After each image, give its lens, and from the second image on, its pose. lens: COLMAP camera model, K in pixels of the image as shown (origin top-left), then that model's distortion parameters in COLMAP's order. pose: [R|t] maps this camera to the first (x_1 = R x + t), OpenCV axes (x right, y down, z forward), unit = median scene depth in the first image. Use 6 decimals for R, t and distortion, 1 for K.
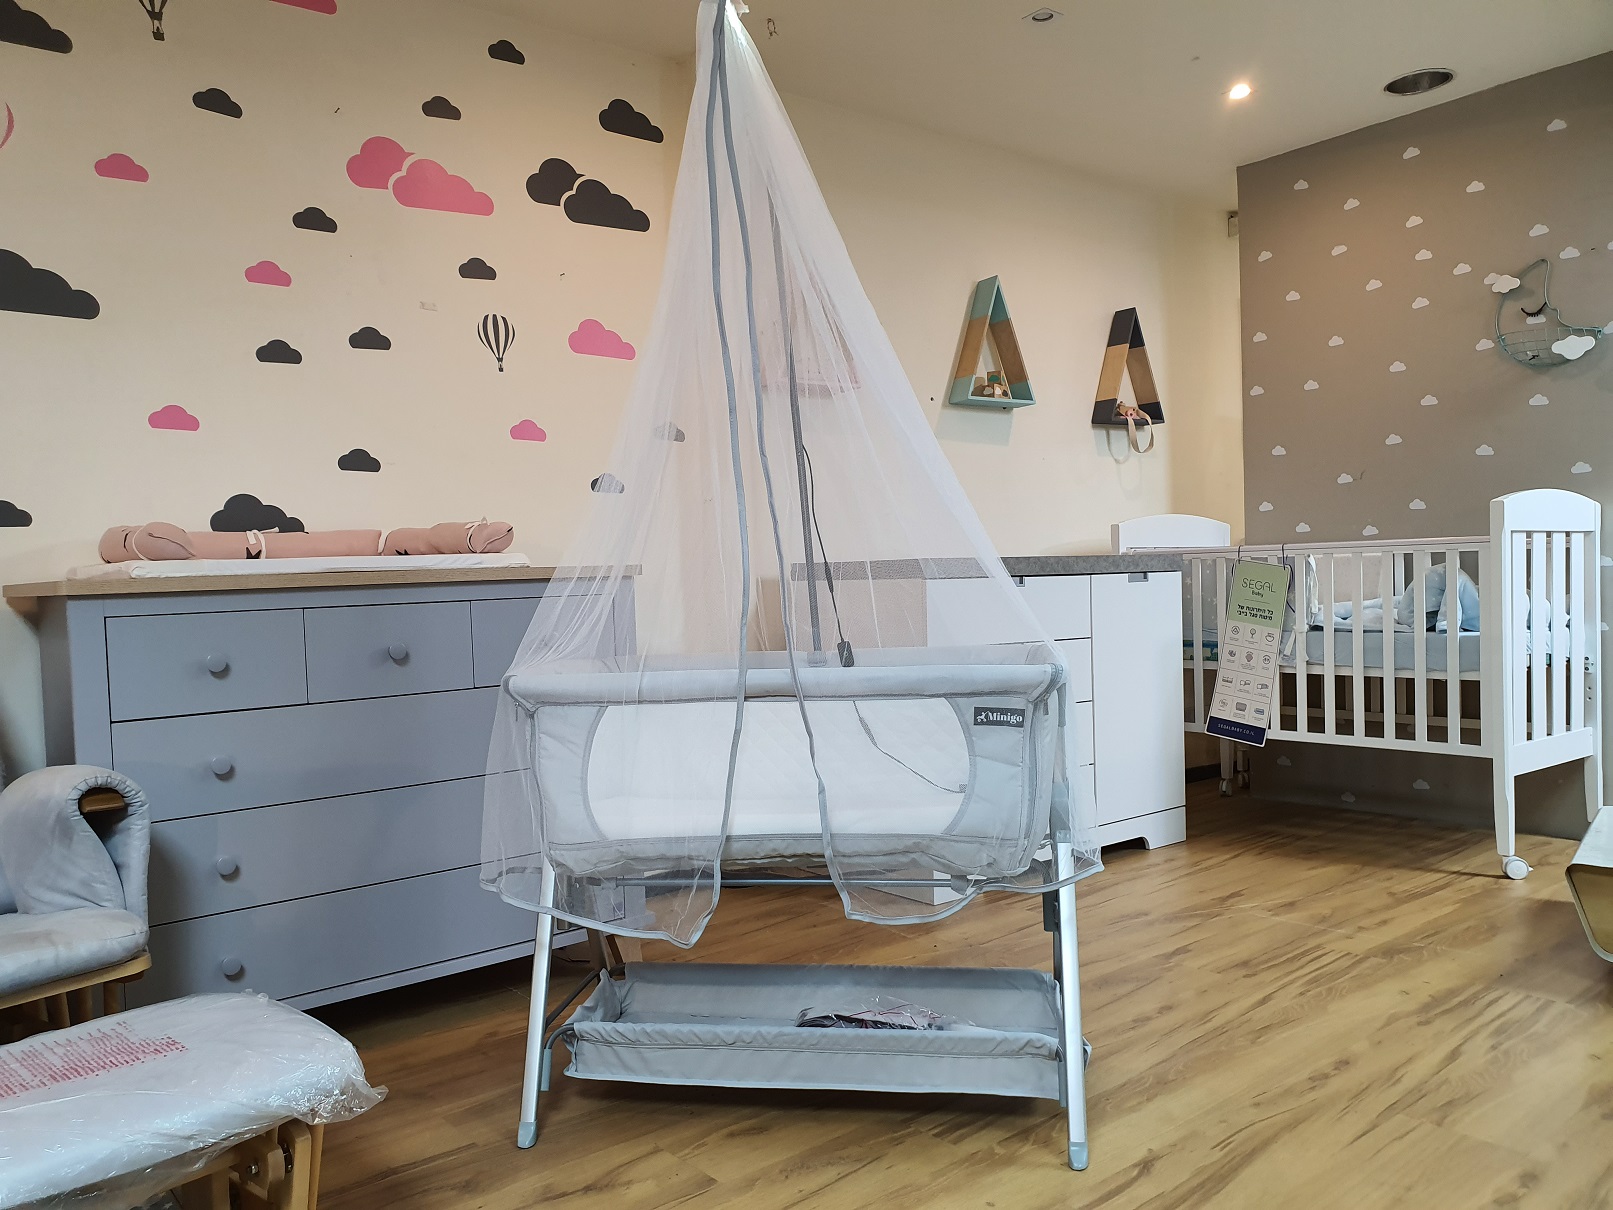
lens RADIAL K [[1207.6, 0, 806.5], [0, 1207.6, 605.0], [0, 0, 1]] dist [-0.005889, 0.054200]
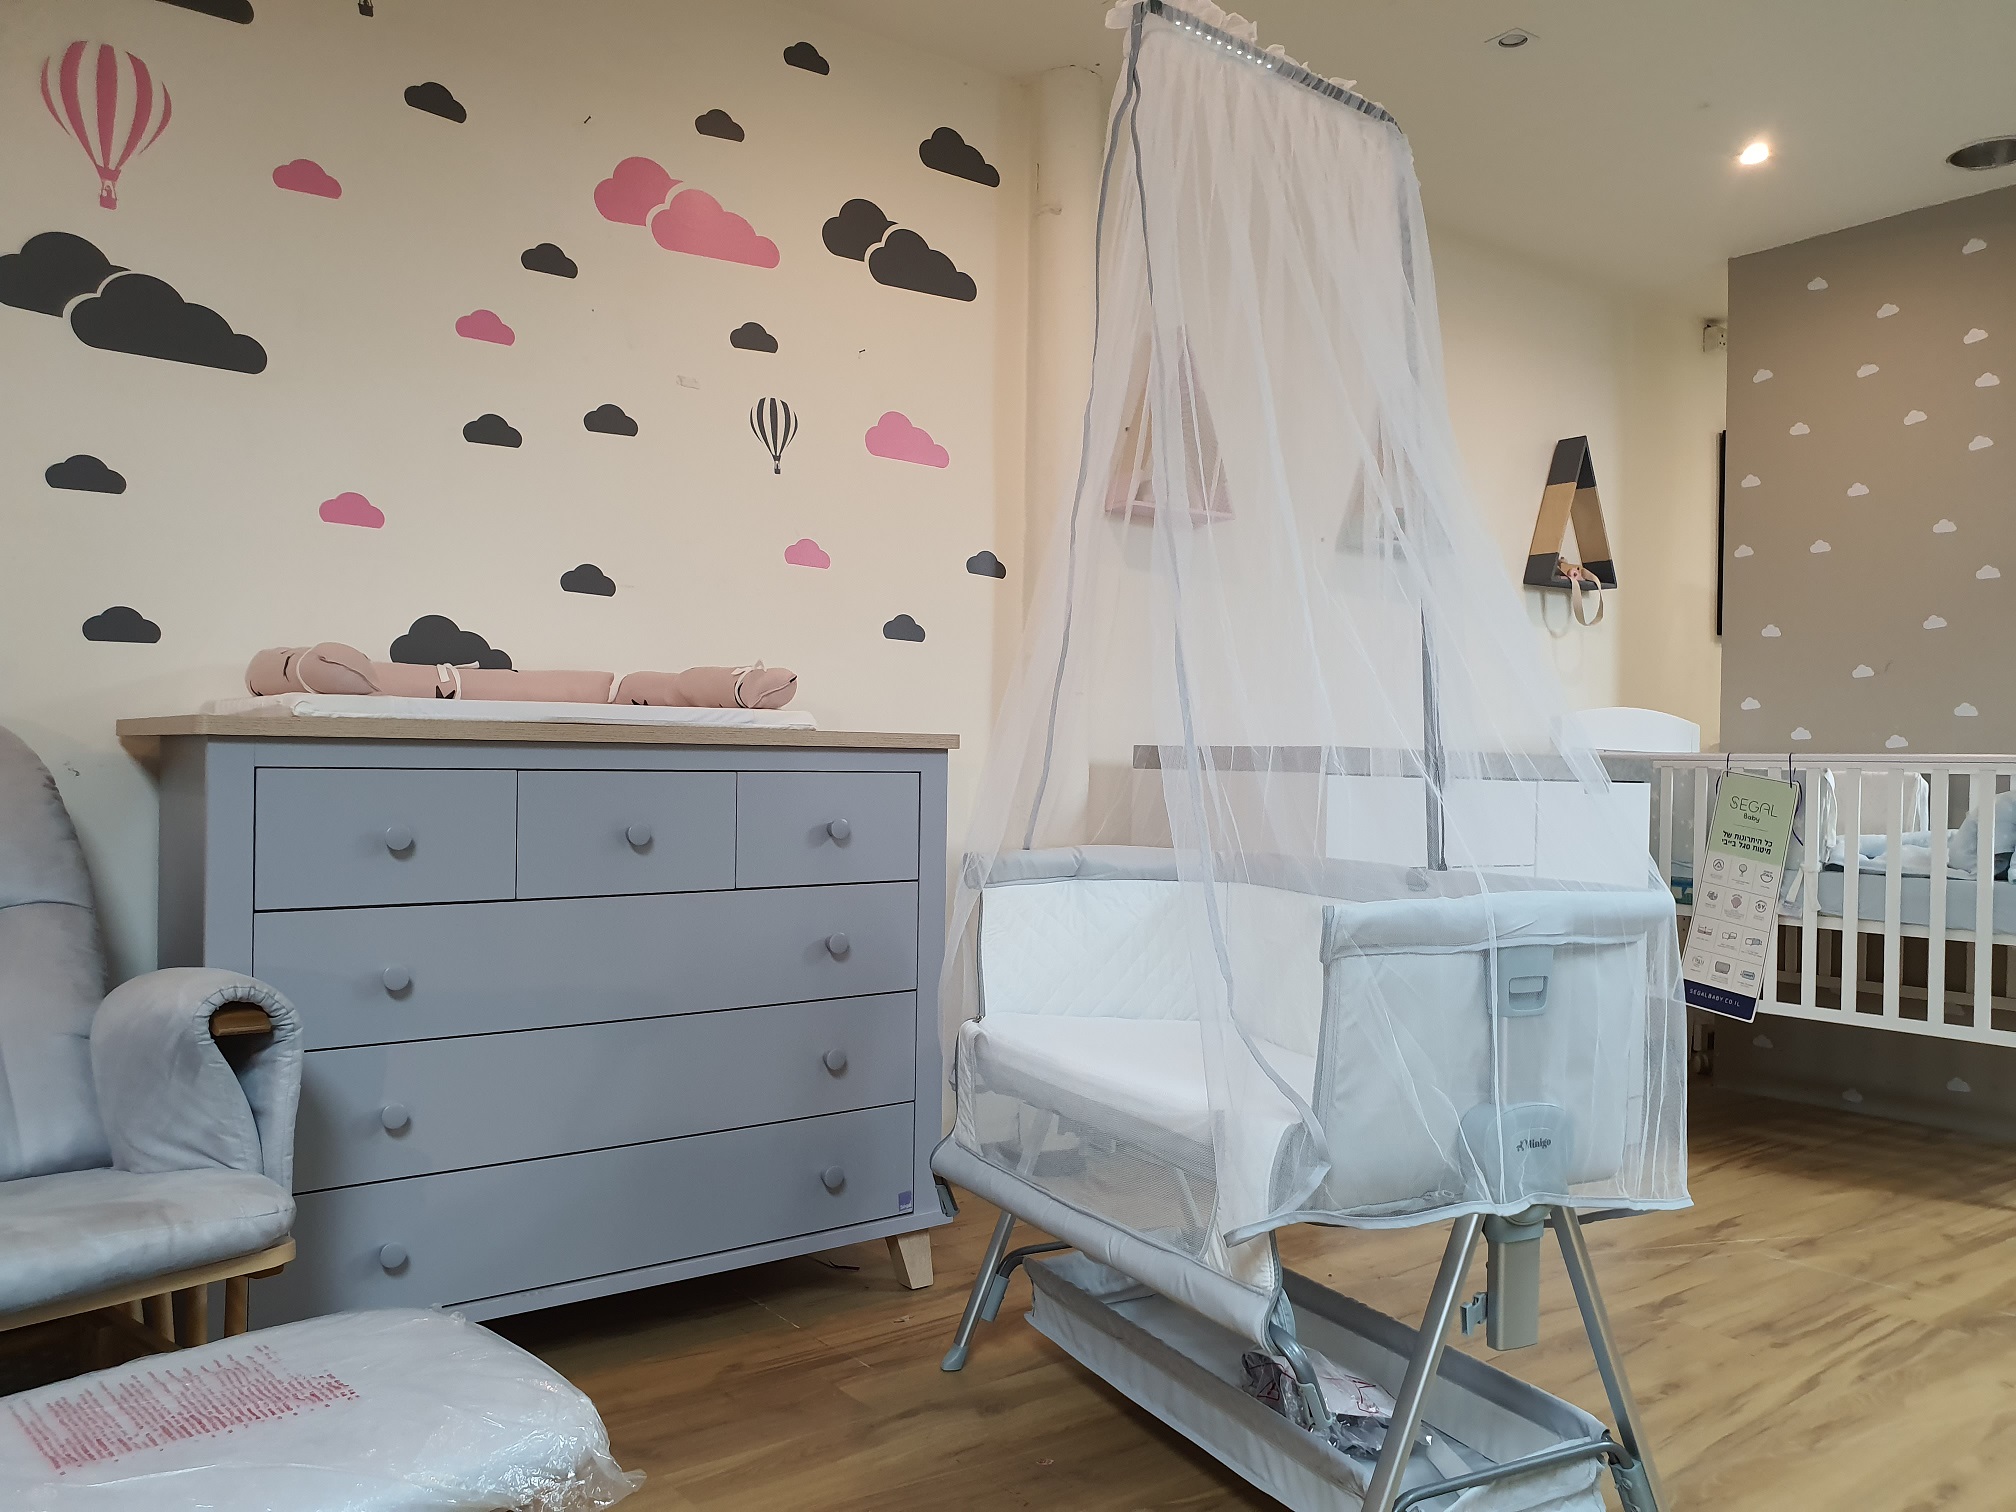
lens RADIAL K [[1528.0, 0, 1063.9], [0, 1528.0, 762.7], [0, 0, 1]] dist [-0.003435, 0.053561]
pose [[0.998549, 0.049688, -0.020762, -0.043457], [-0.050241, 0.998371, -0.027036, 0.004685], [0.019385, 0.028040, 0.999419, 0.050721]]
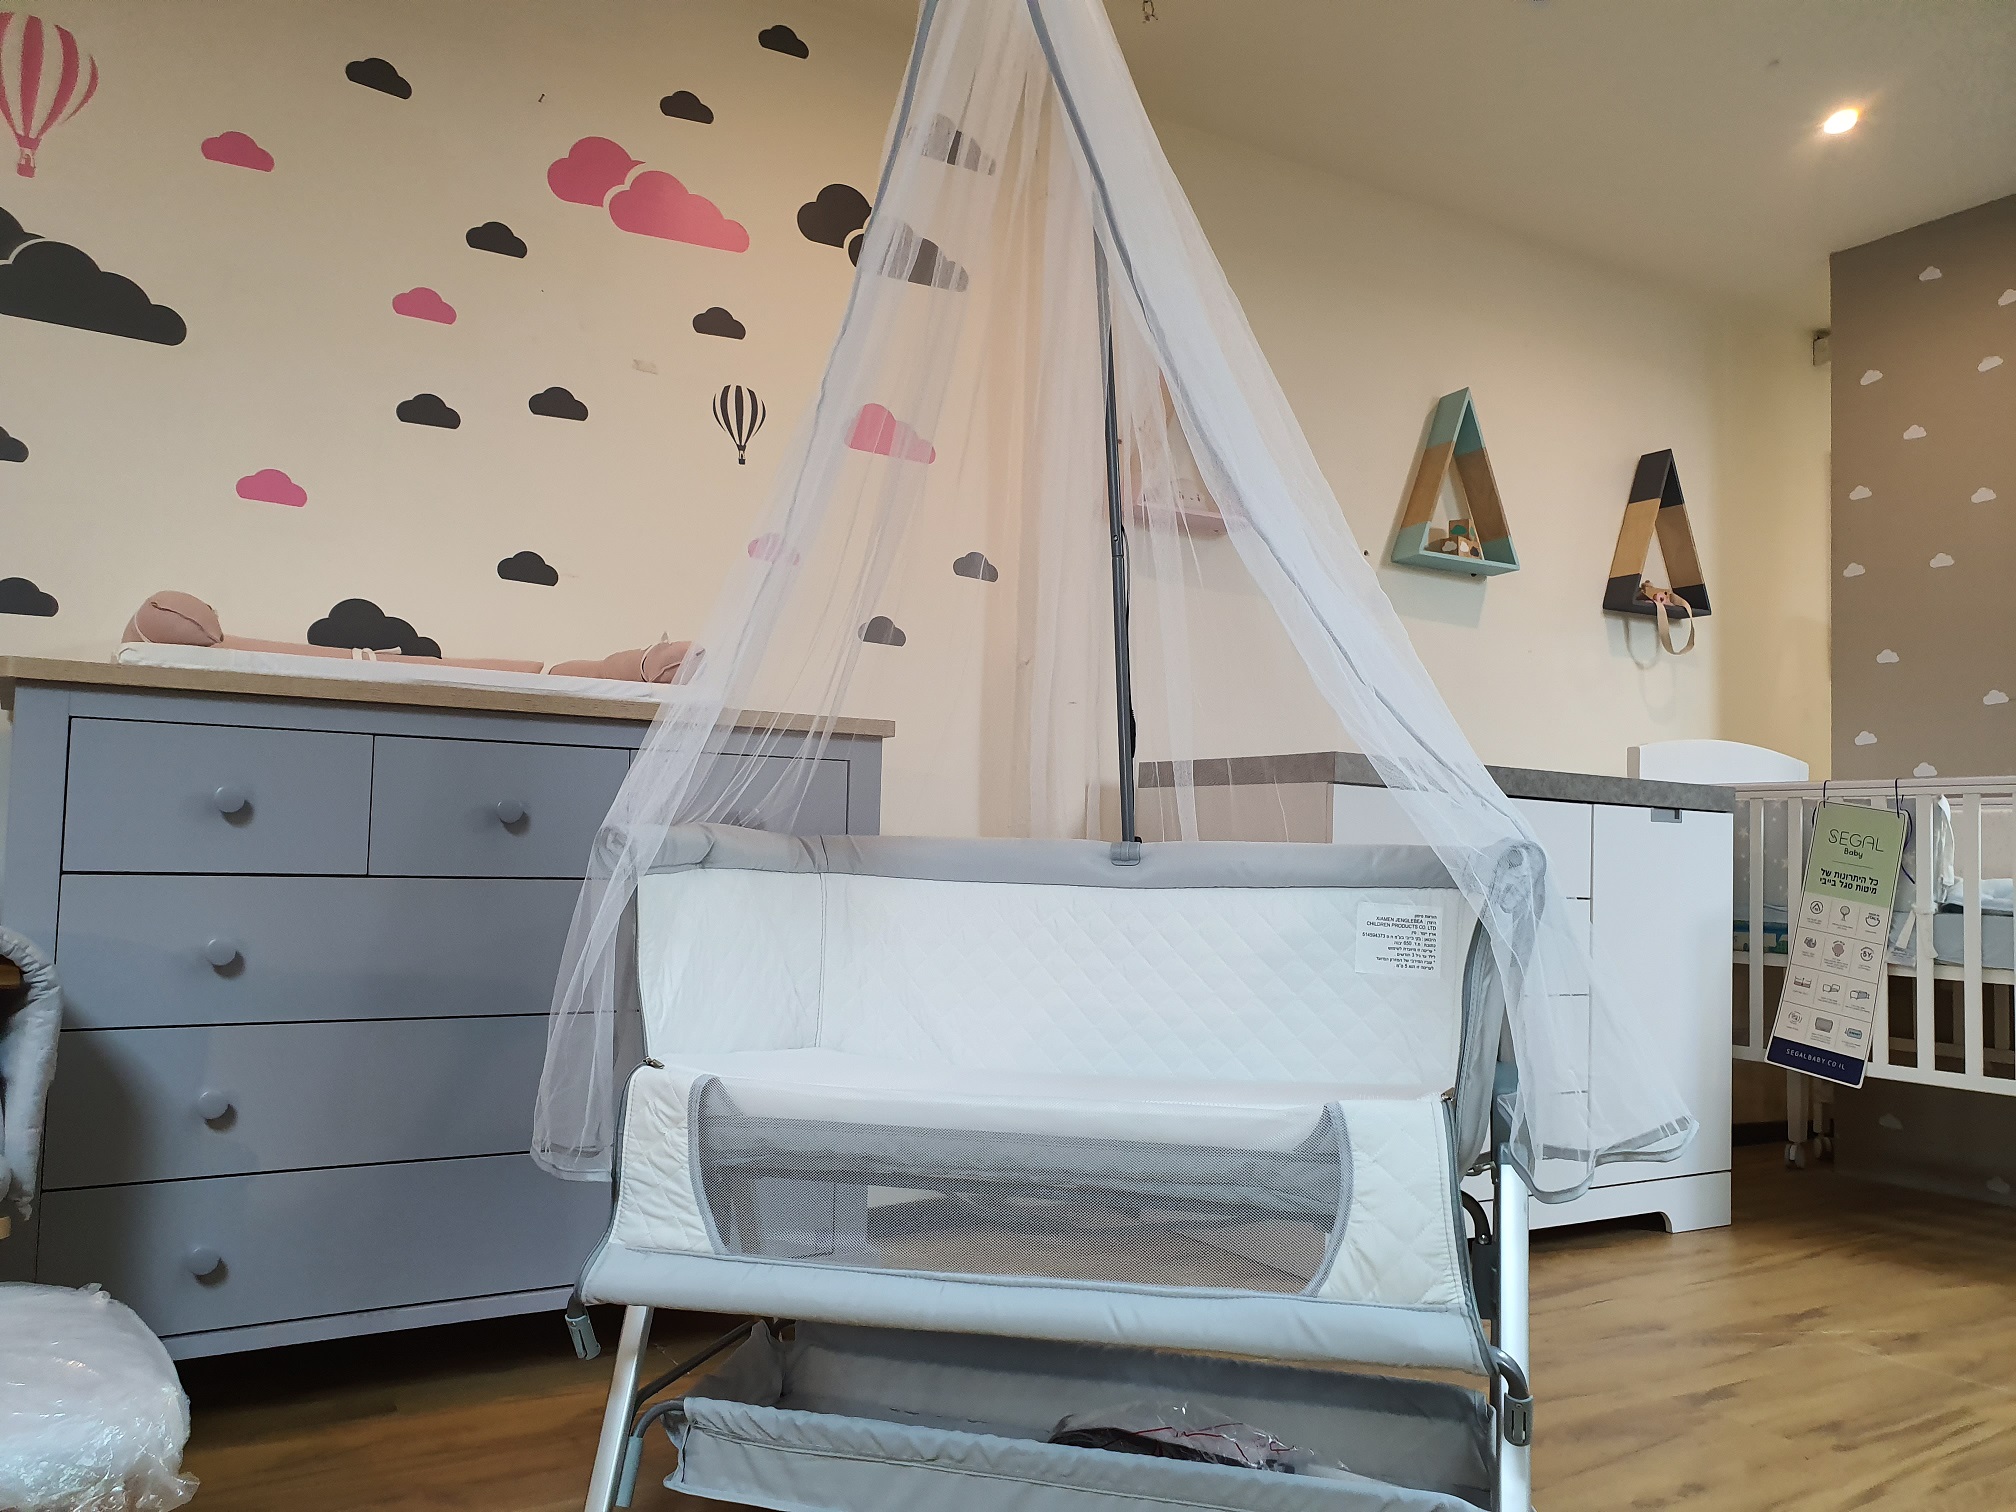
lens RADIAL K [[1574.2, 0, 1031.8], [0, 1574.2, 749.1], [0, 0, 1]] dist [-0.066609, 0.180919]
pose [[0.991101, 0.048792, -0.123845, 0.039653], [-0.059832, 0.994406, -0.087050, 0.044208], [0.118905, 0.093686, 0.988476, 0.117487]]
